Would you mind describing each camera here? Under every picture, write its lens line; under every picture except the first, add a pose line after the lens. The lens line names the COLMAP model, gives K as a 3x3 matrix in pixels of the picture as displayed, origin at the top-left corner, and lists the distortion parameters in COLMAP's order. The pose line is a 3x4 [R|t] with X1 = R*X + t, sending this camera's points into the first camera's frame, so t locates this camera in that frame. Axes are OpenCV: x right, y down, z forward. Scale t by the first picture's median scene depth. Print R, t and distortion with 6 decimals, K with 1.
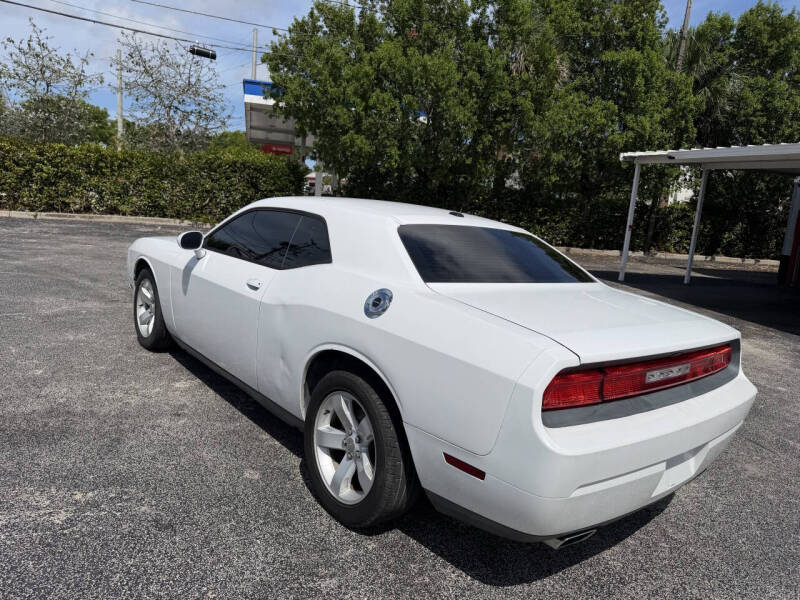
lens RADIAL K [[564.7, 0, 398.7], [0, 564.7, 302.3], [0, 0, 1]] dist [0.023317, -0.029792]
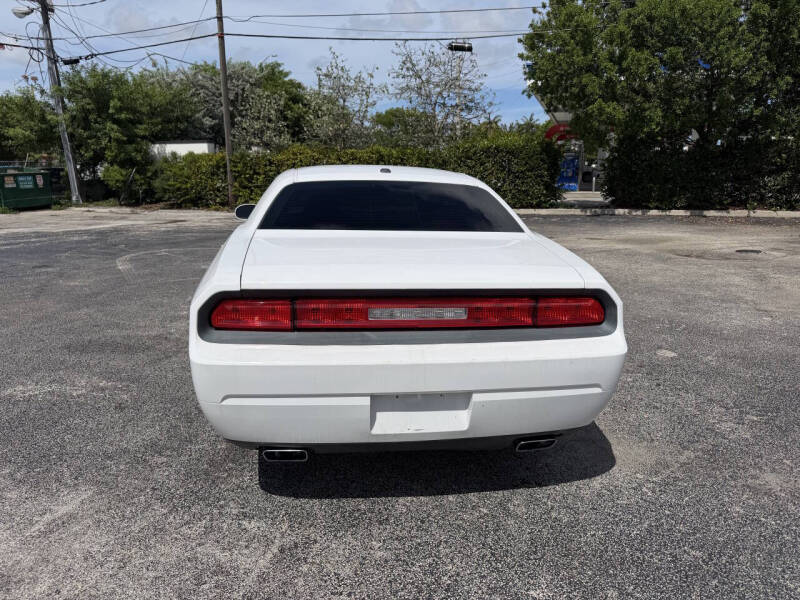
lens RADIAL K [[564.7, 0, 398.7], [0, 564.7, 302.3], [0, 0, 1]] dist [0.023317, -0.029792]
pose [[0.852251, 0.028695, -0.522345, 0.126122], [-0.015931, 0.999455, 0.028913, 0.010423], [0.522890, -0.016320, 0.852244, 0.022845]]
